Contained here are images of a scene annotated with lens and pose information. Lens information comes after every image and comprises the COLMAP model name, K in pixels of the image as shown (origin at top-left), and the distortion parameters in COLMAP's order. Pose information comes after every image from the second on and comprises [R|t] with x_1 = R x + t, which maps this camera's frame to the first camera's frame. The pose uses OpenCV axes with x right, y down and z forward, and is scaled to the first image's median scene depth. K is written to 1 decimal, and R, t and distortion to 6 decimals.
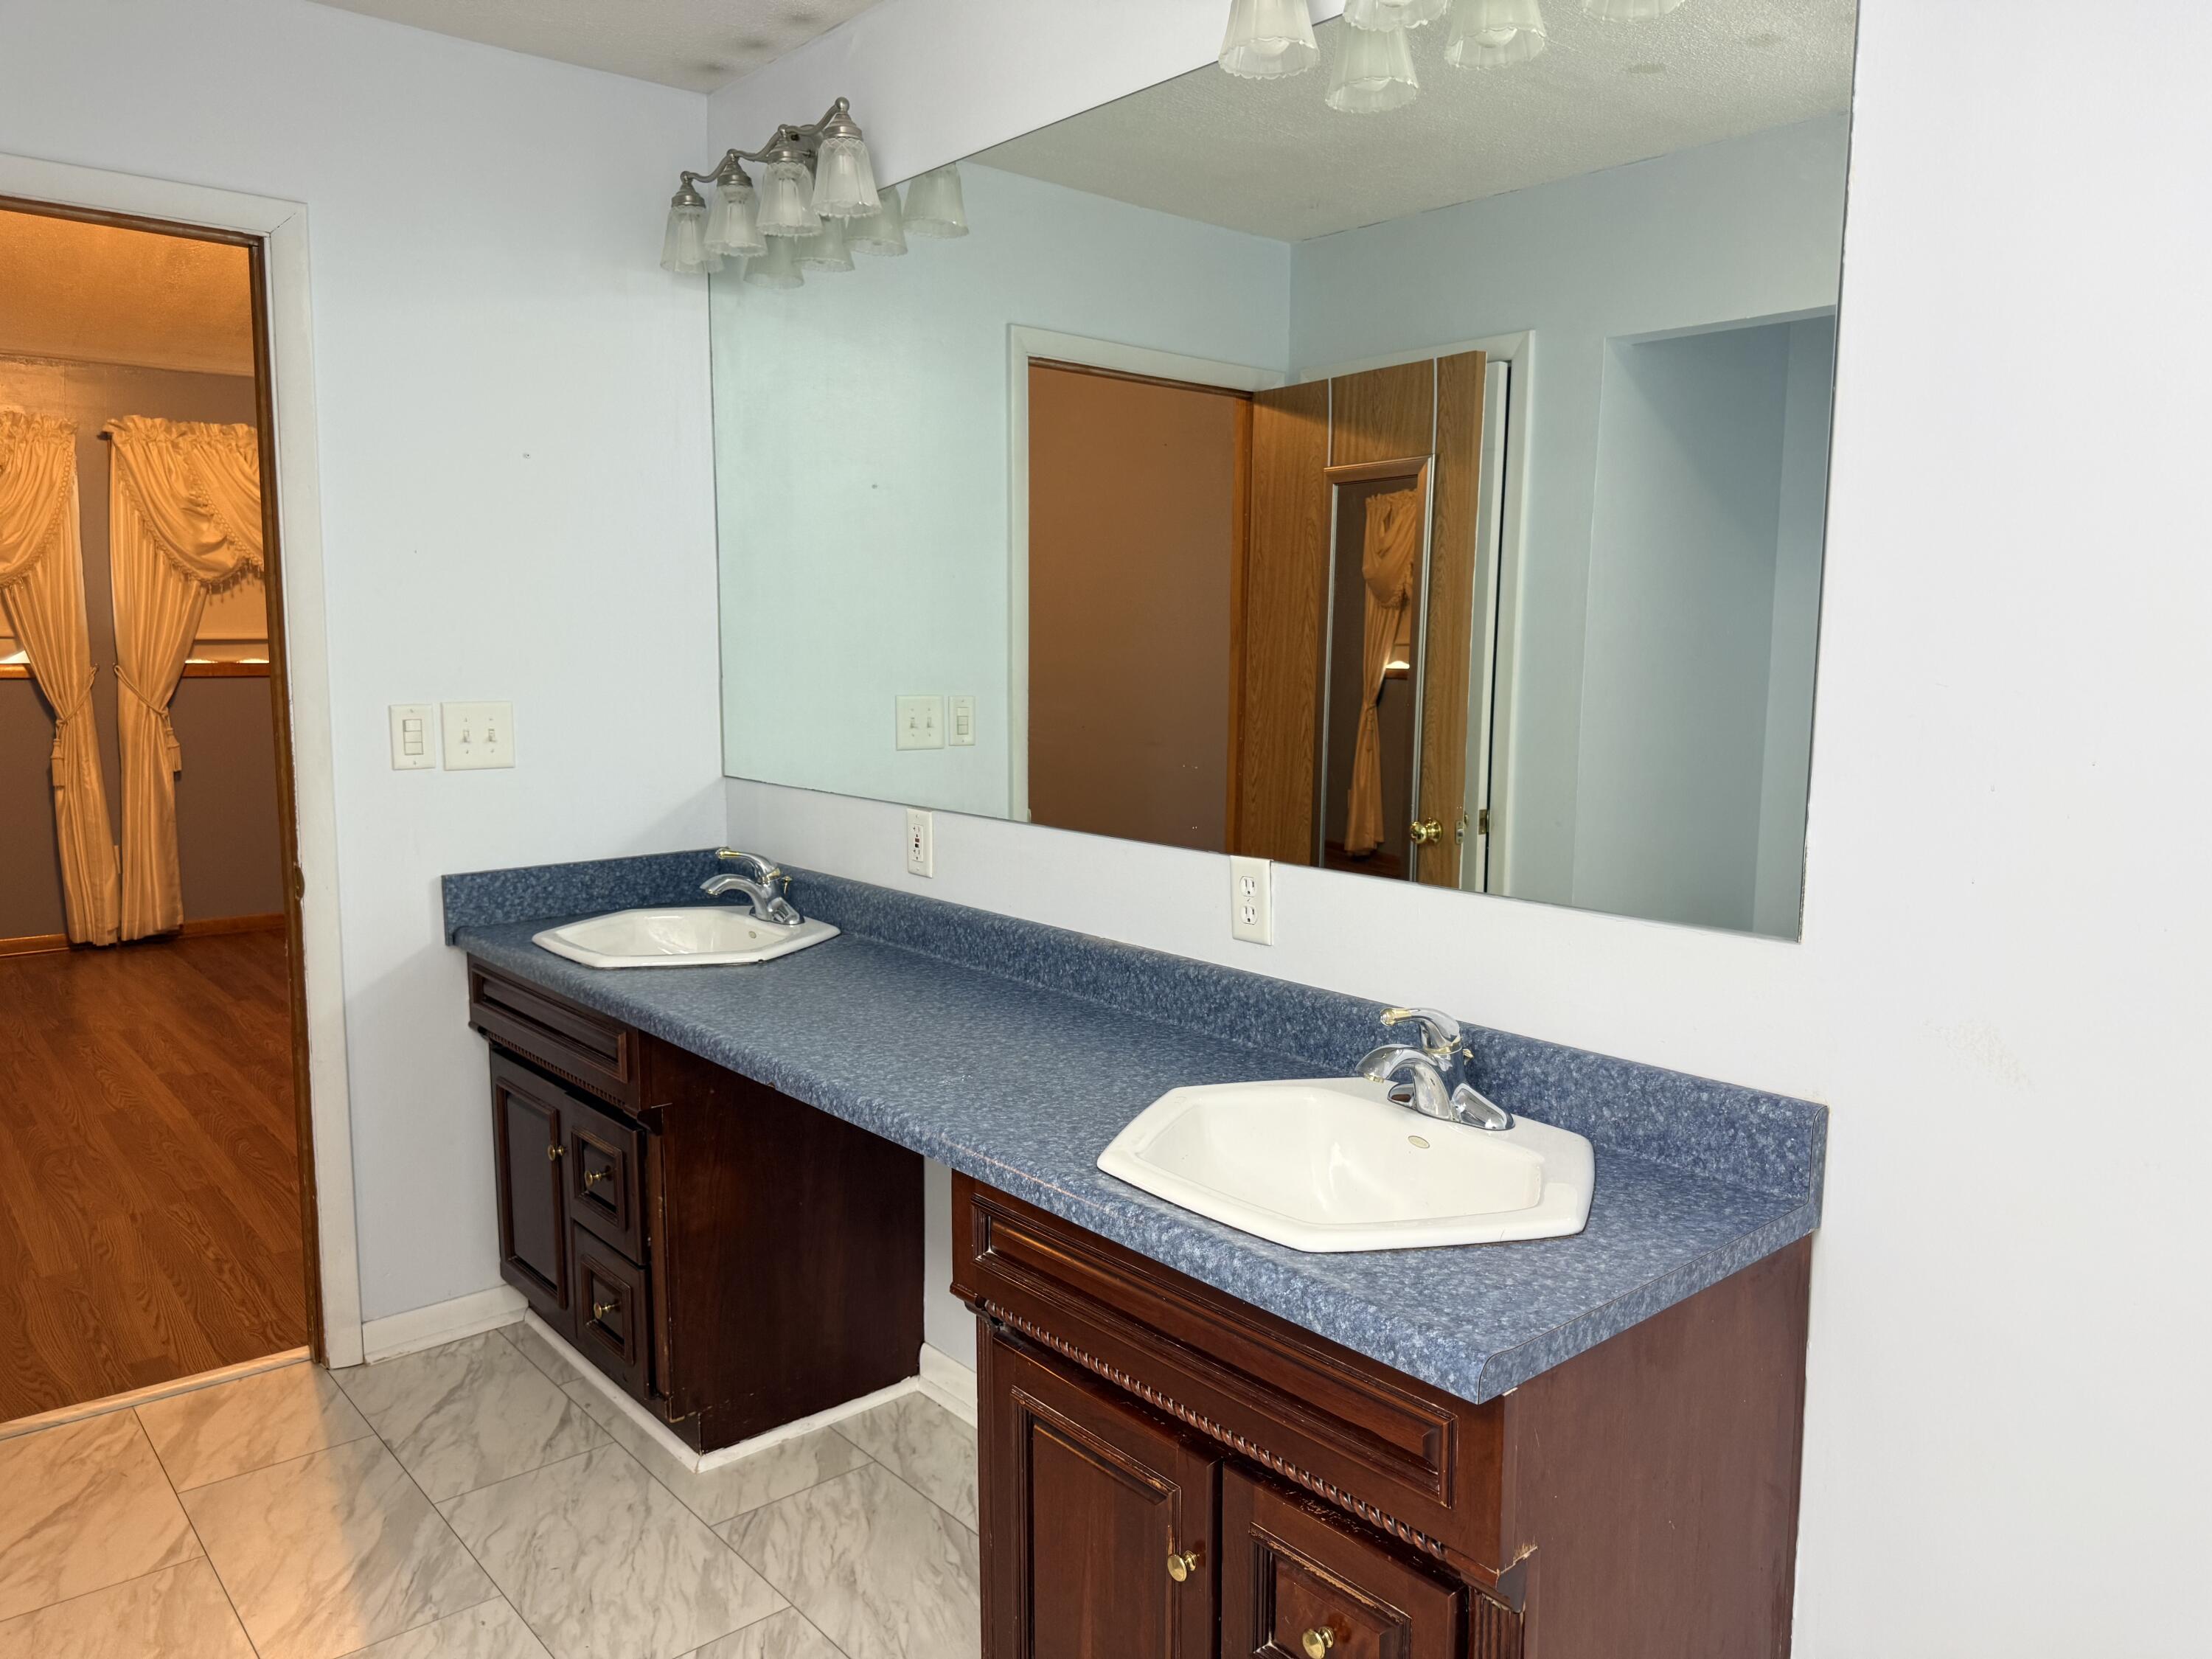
lens RADIAL K [[1546.0, 0, 1106.0], [0, 1546.0, 829.5], [0, 0, 1]] dist [0.058822, 0.000846]
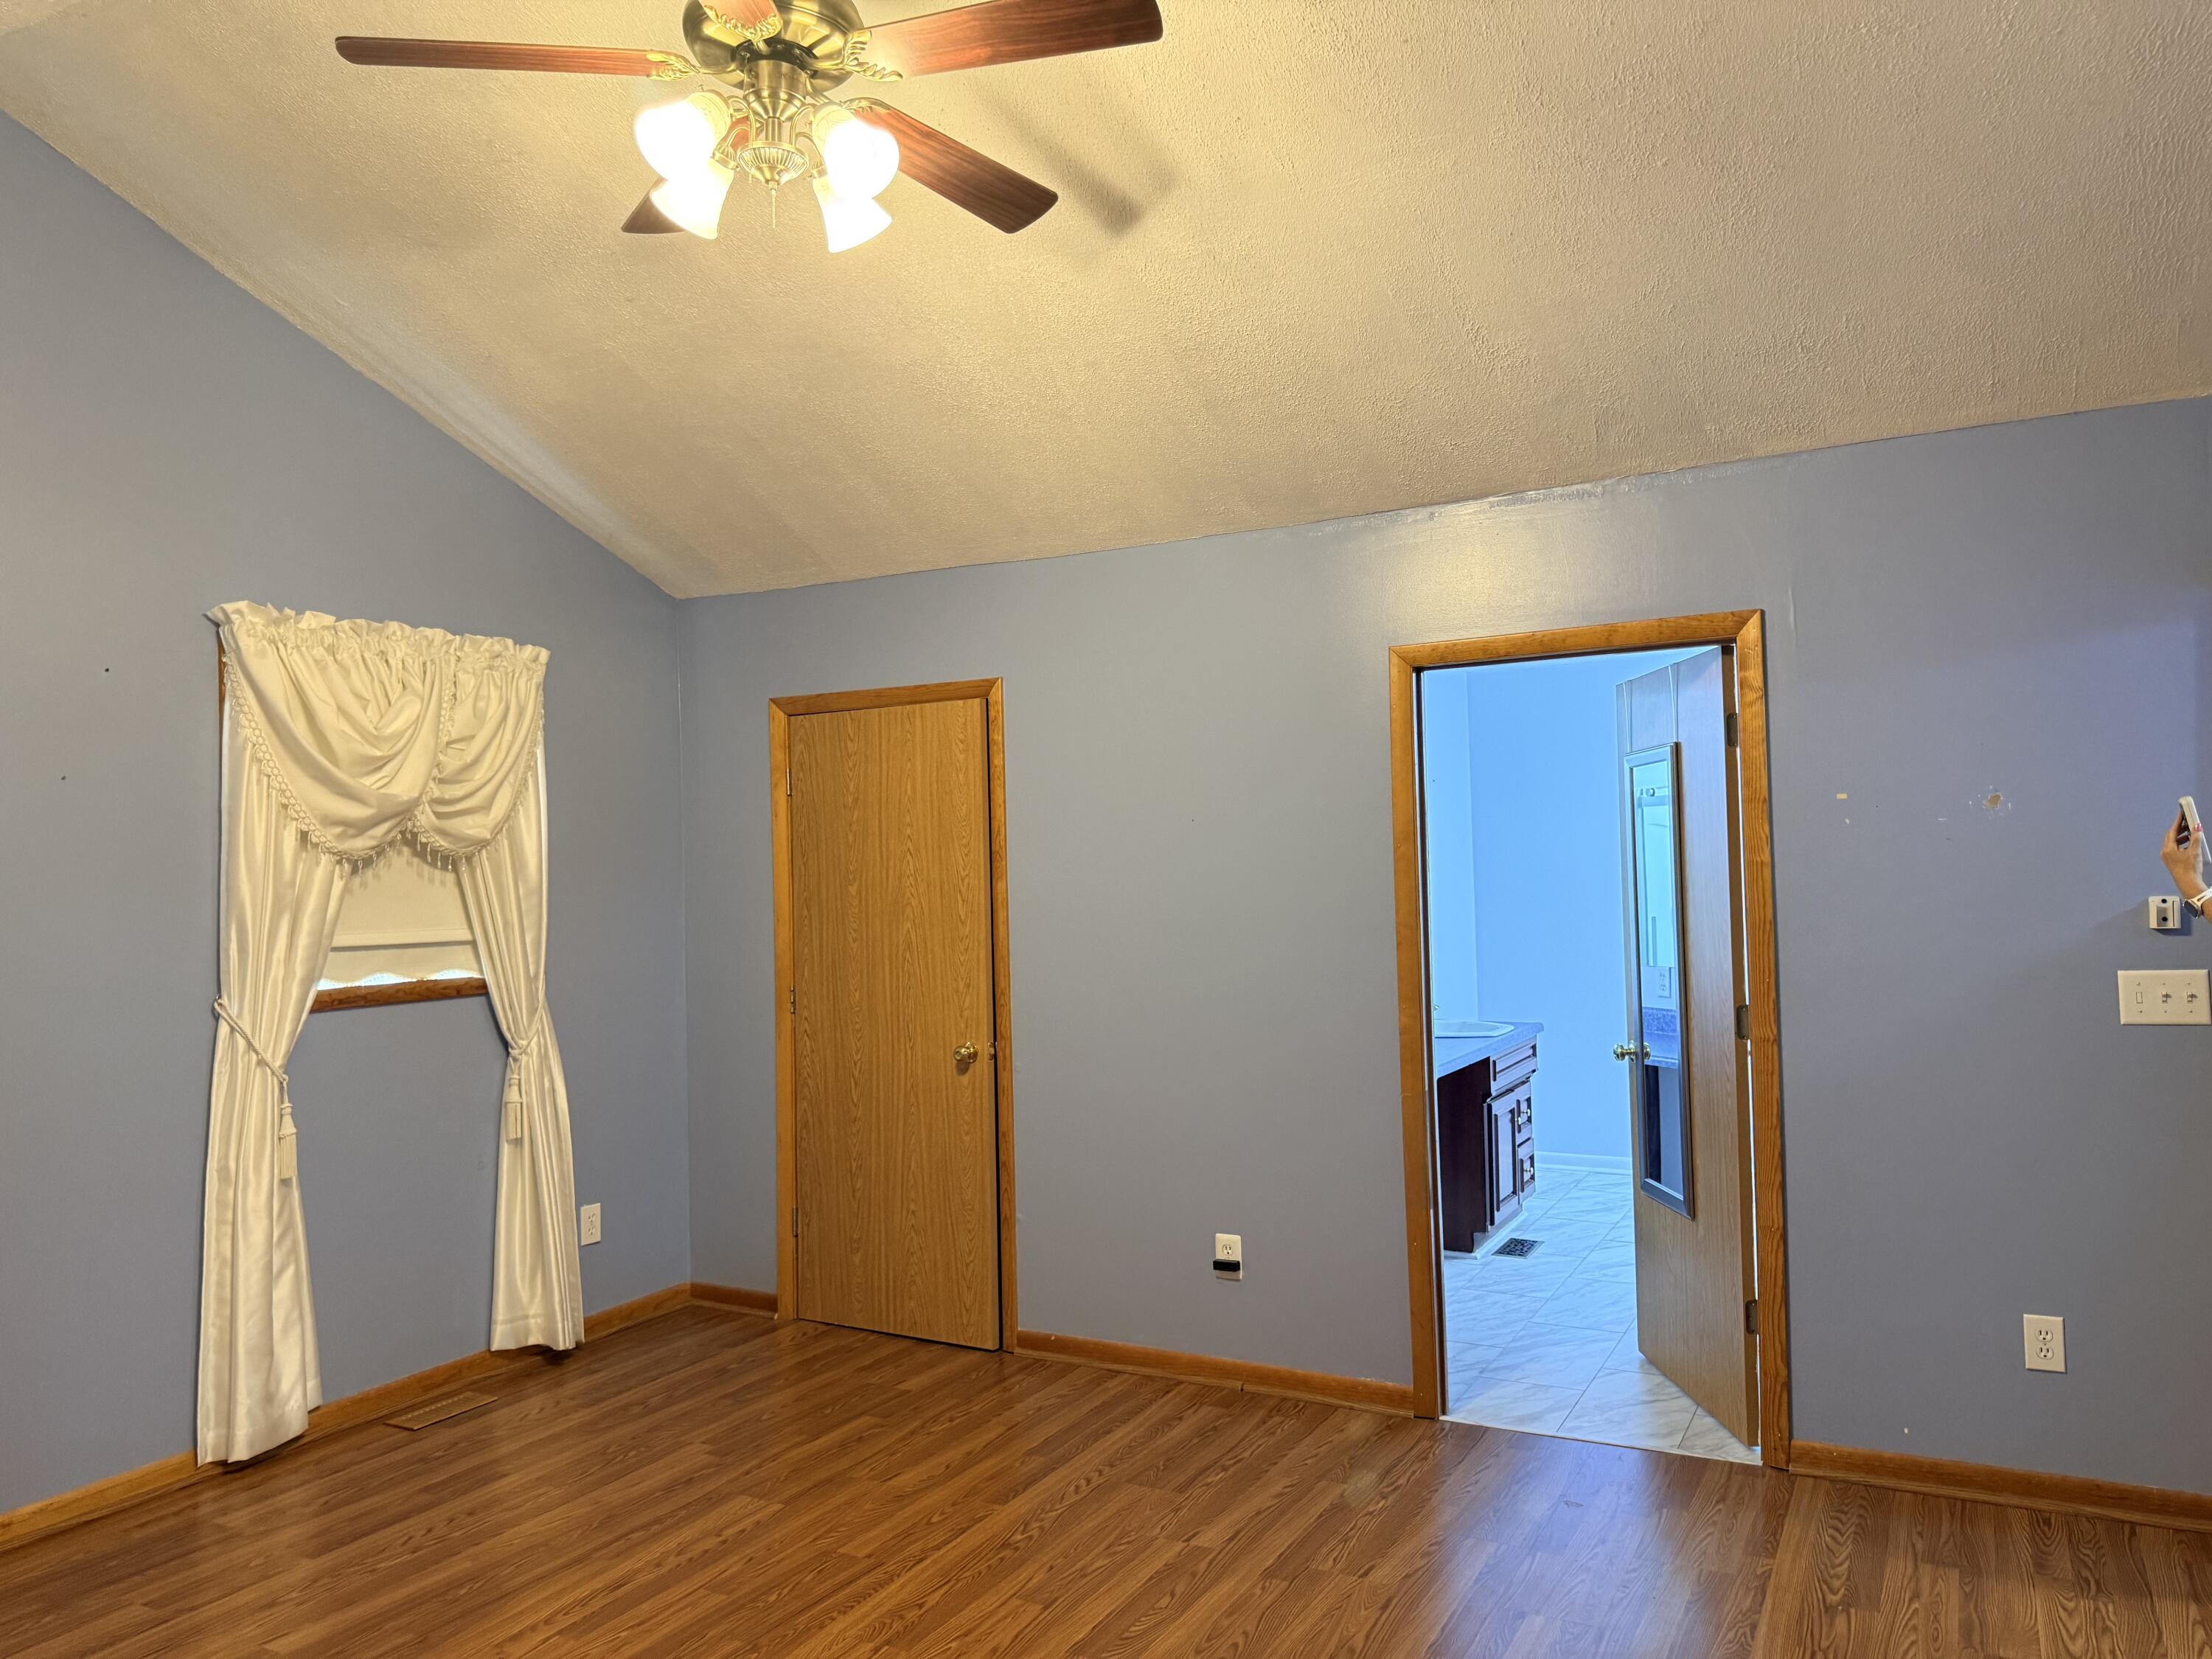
lens RADIAL K [[1571.1, 0, 1106.0], [0, 1571.1, 829.5], [0, 0, 1]] dist [0.190917, -0.378715]
pose [[-0.373578, 0.037986, 0.926821, -1.930570], [0.134162, 0.990868, 0.013466, -0.257080], [-0.917845, 0.129375, -0.375263, 1.961049]]
